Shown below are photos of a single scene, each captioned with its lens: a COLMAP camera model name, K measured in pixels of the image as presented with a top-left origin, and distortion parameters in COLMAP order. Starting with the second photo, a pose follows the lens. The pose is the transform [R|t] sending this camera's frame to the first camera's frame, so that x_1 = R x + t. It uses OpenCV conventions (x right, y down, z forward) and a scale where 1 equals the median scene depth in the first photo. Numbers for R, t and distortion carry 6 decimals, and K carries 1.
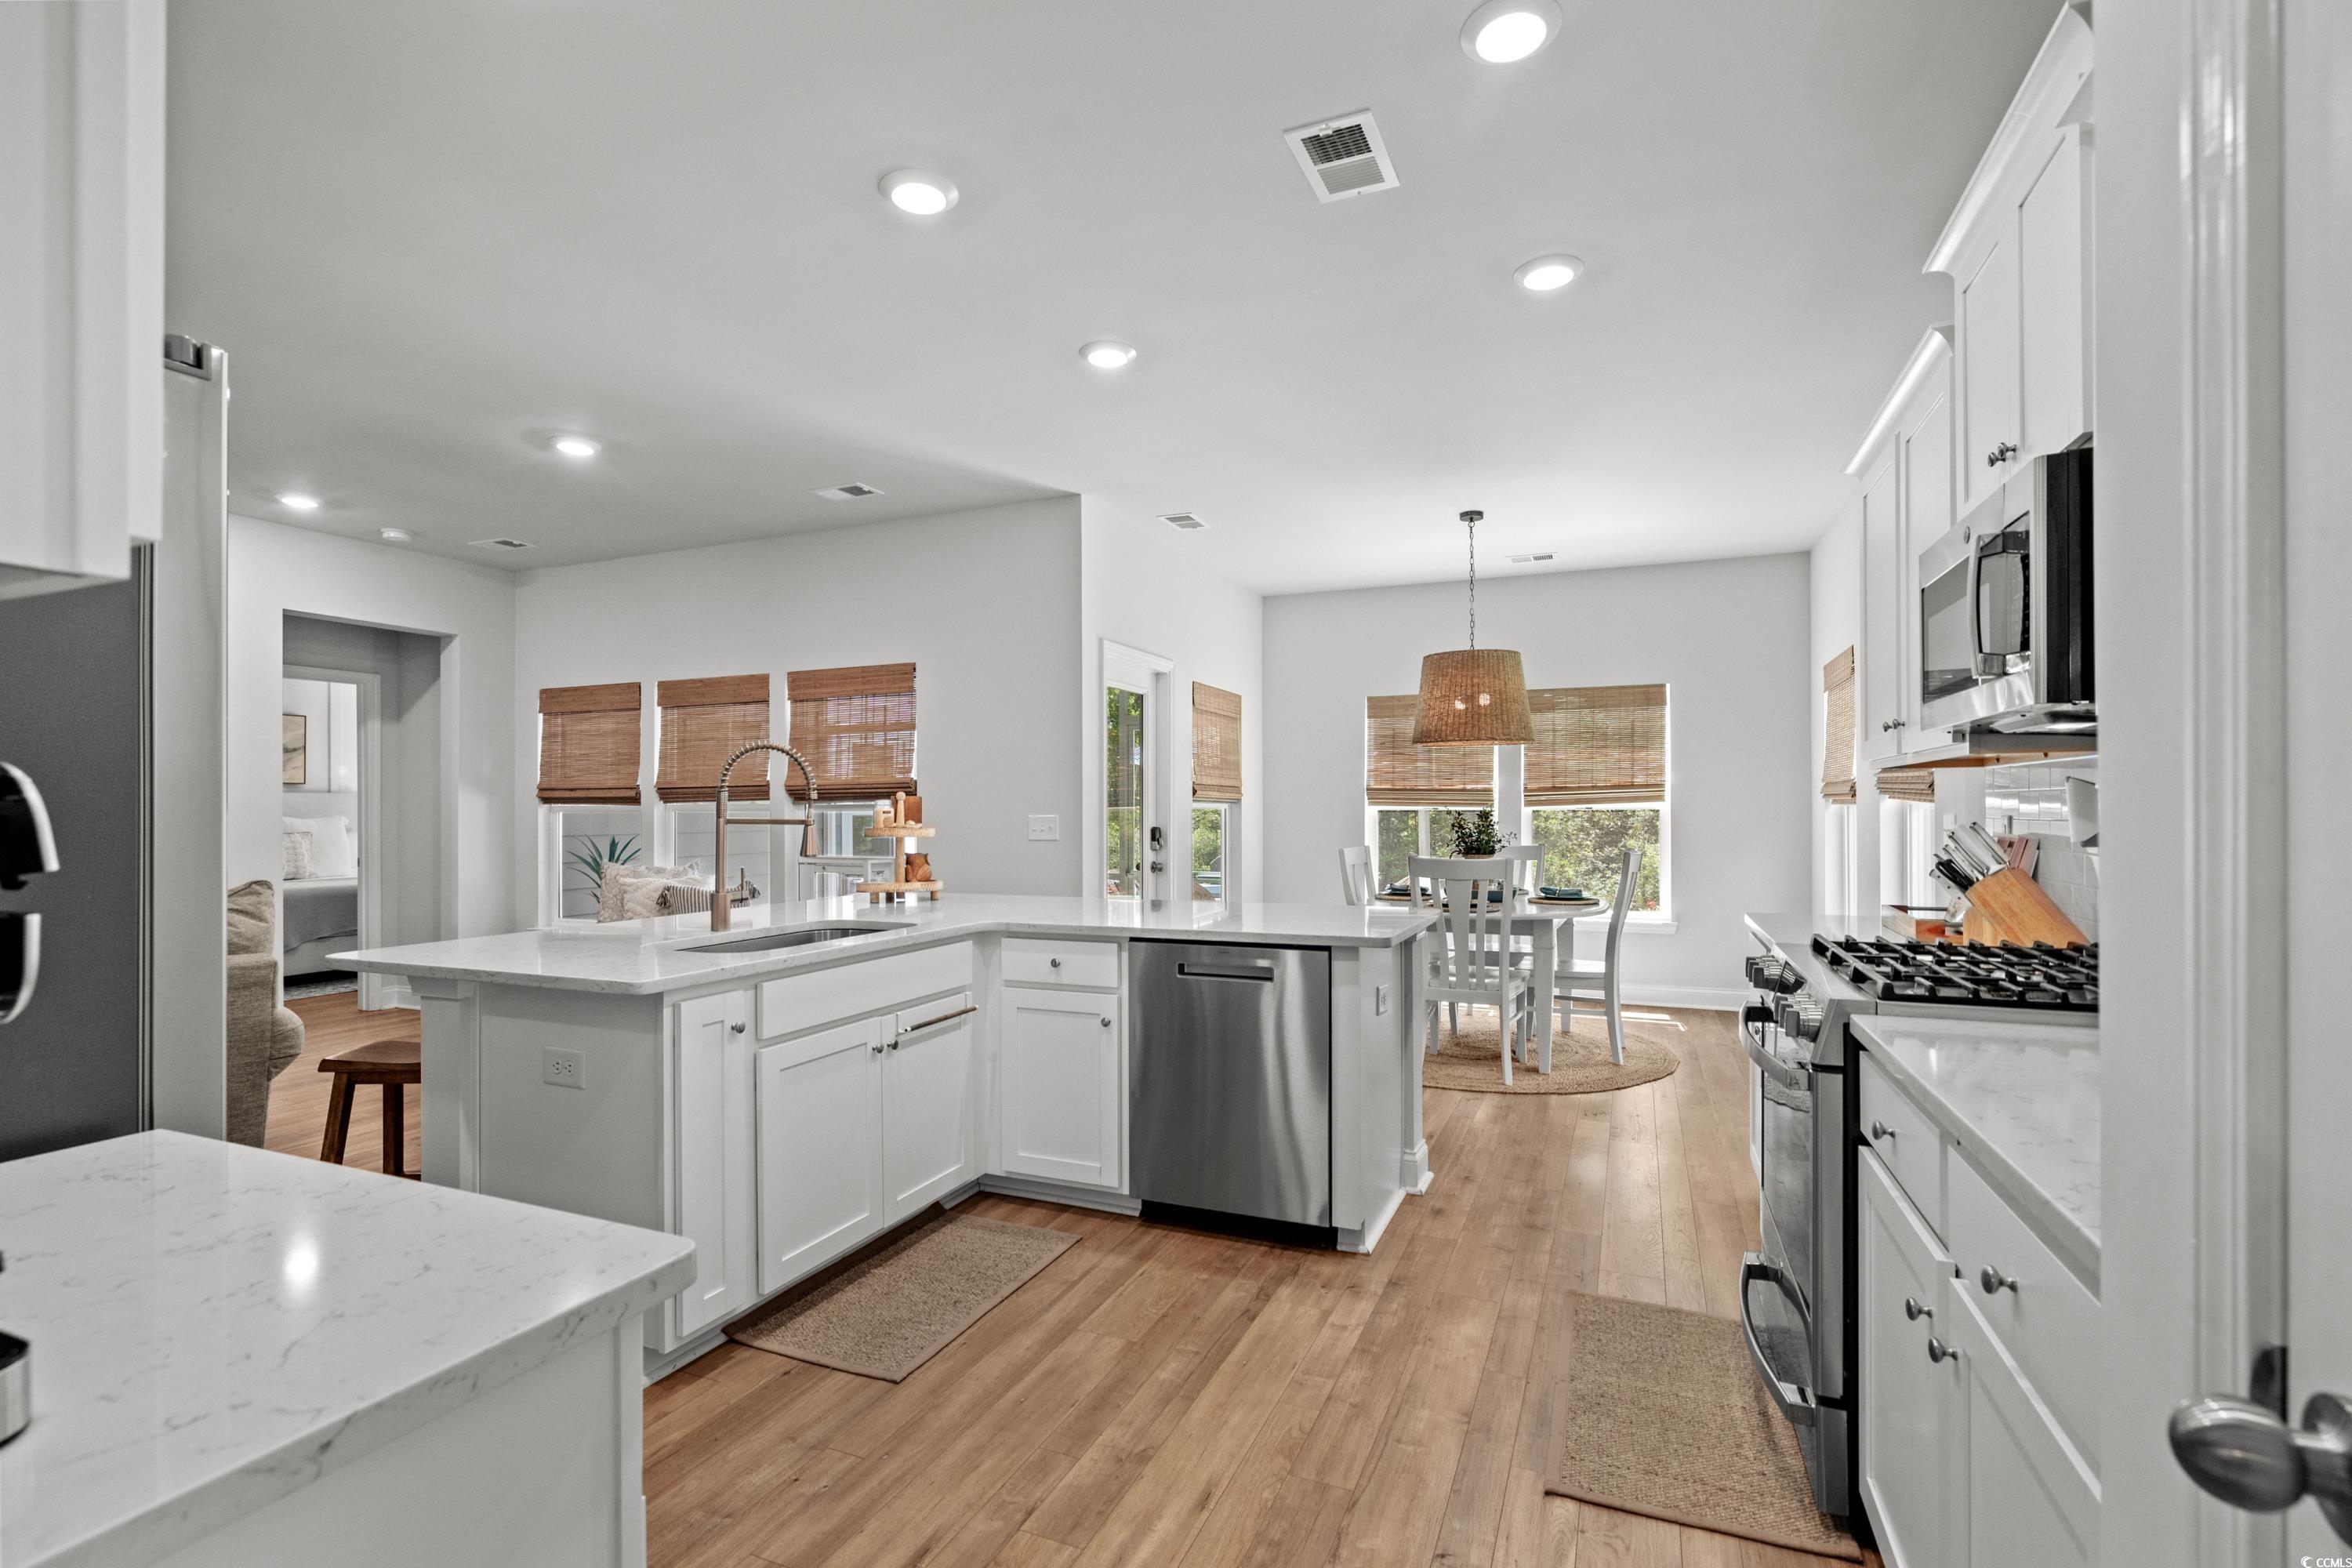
lens RADIAL K [[1073.3, 0, 1171.3], [0, 1073.3, 807.7], [0, 0, 1]] dist [-0.003734, 0.002262]
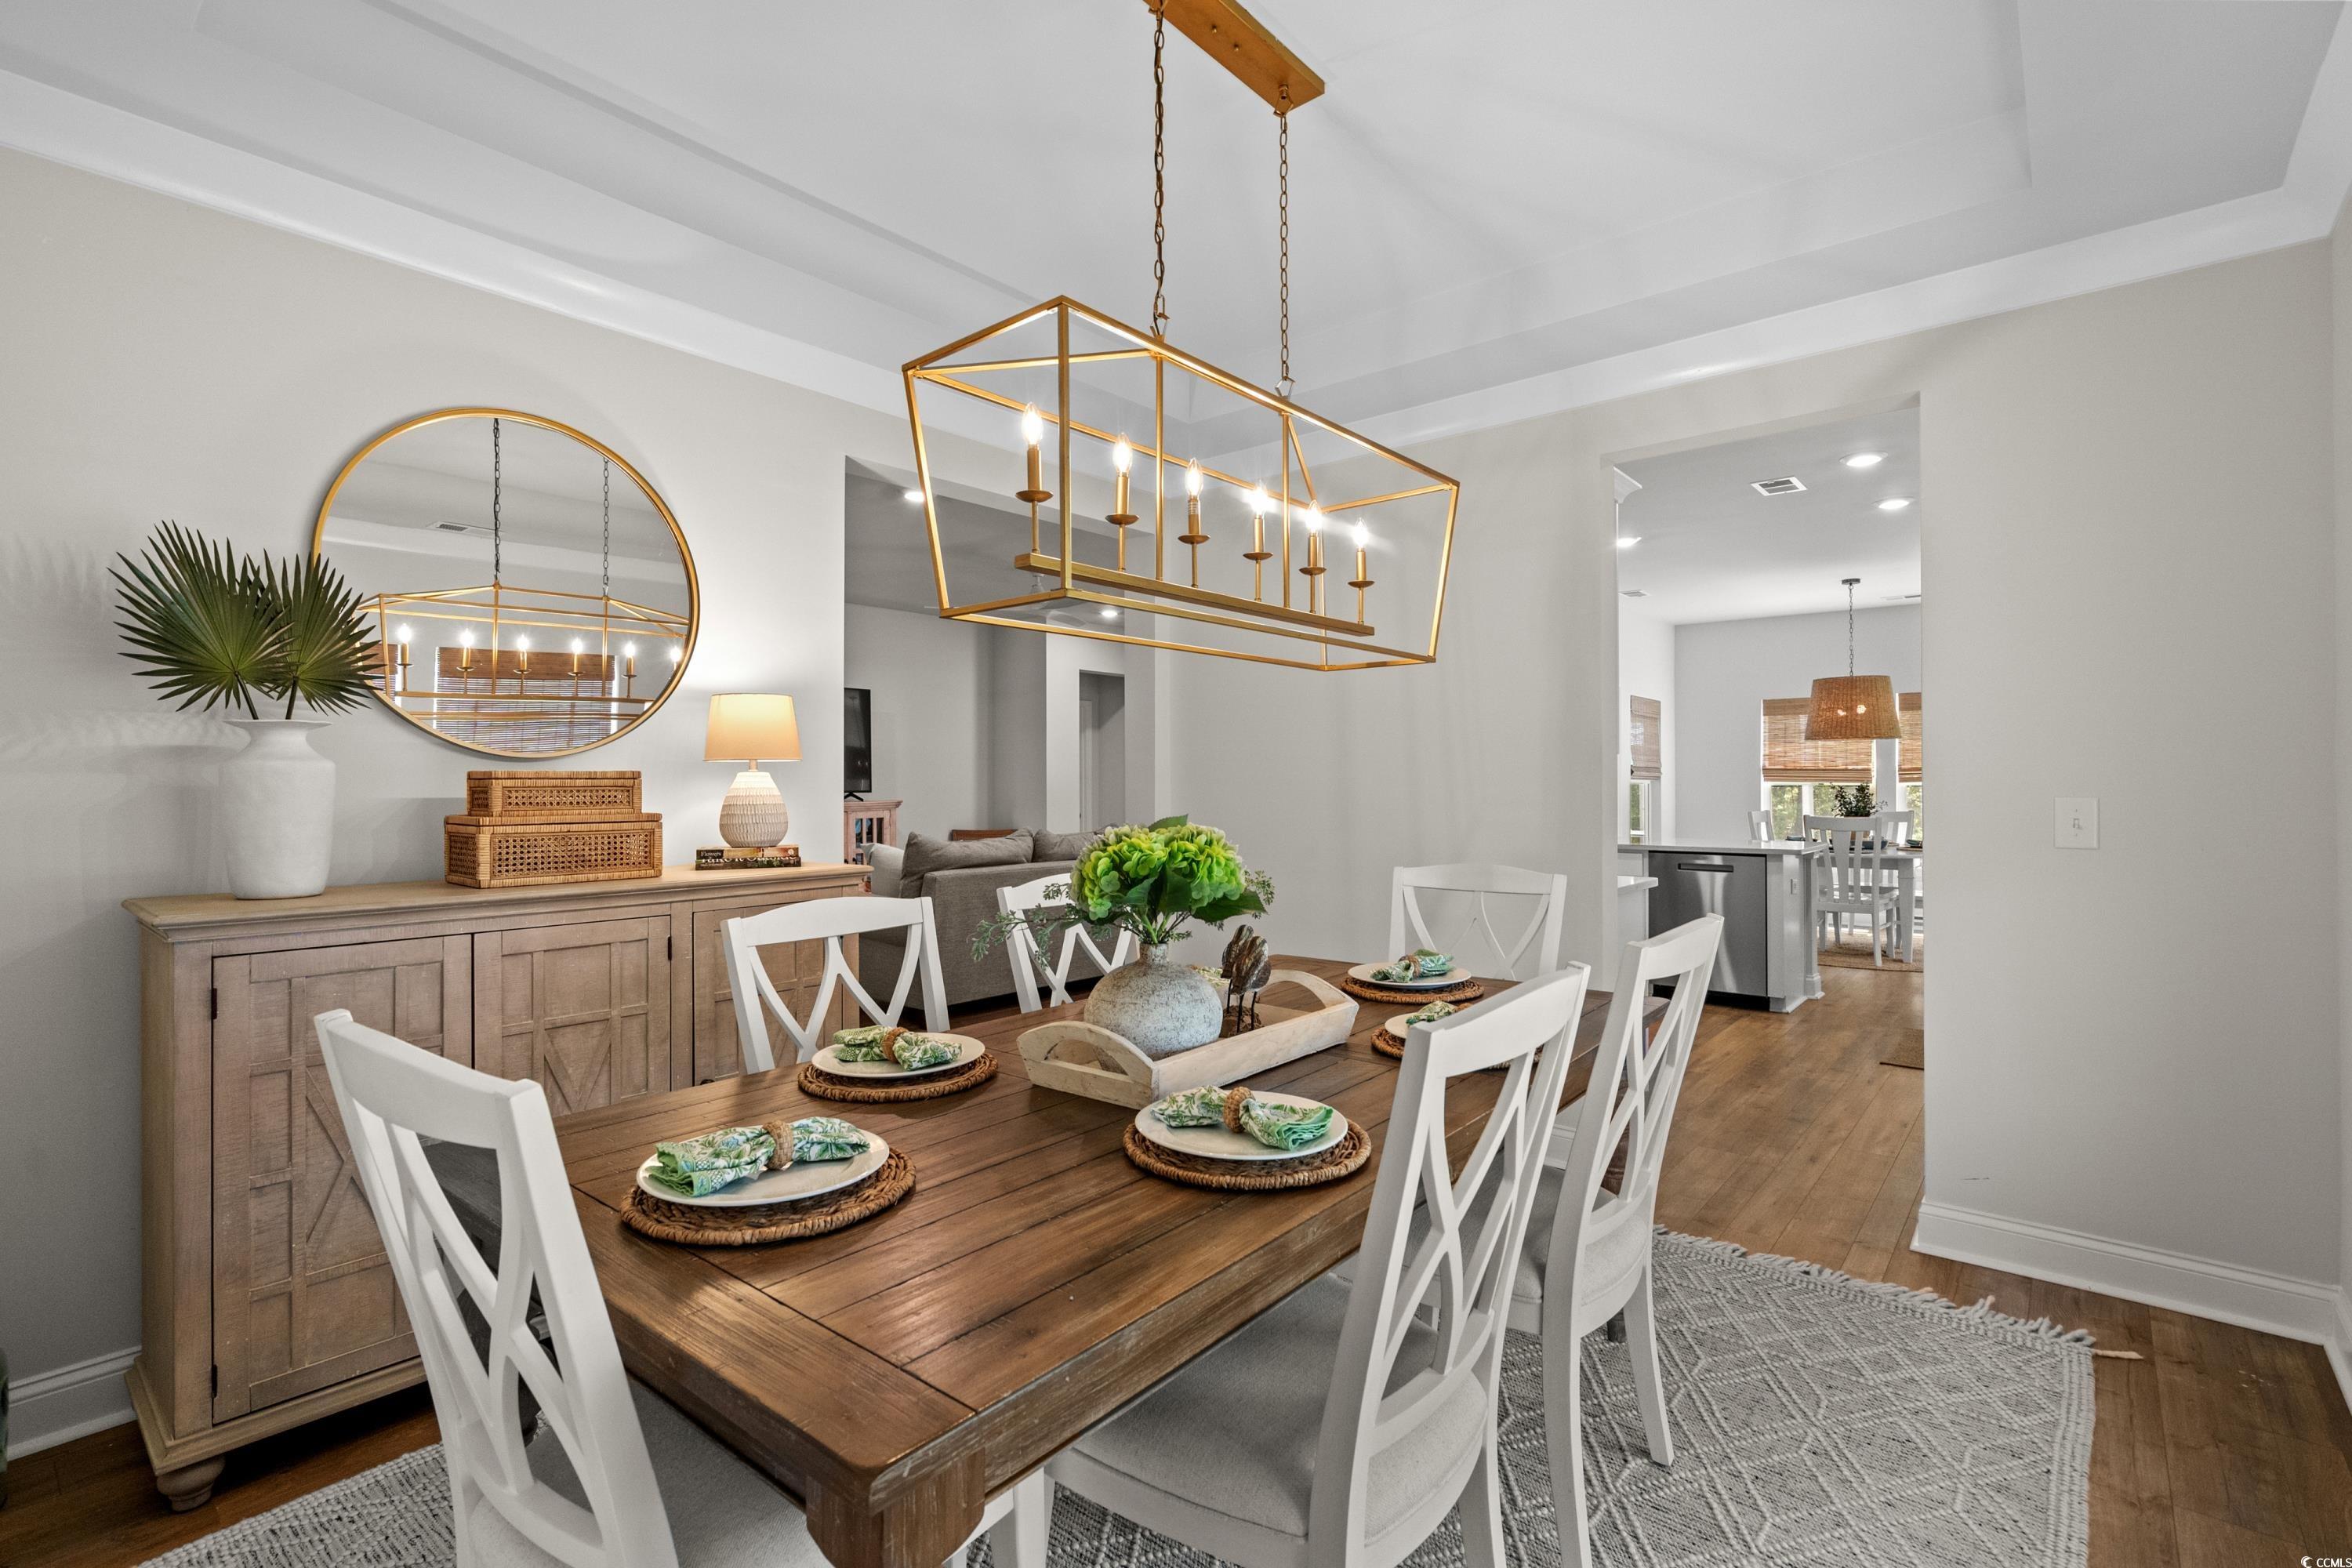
lens RADIAL K [[1073.3, 0, 1175.0], [0, 1073.3, 775.7], [0, 0, 1]] dist [-0.003734, 0.002262]
pose [[0.956243, -0.001066, -0.292572, -0.164104], [-0.000175, 0.999991, -0.004217, -0.004565], [0.292574, 0.004083, 0.956234, -0.630290]]
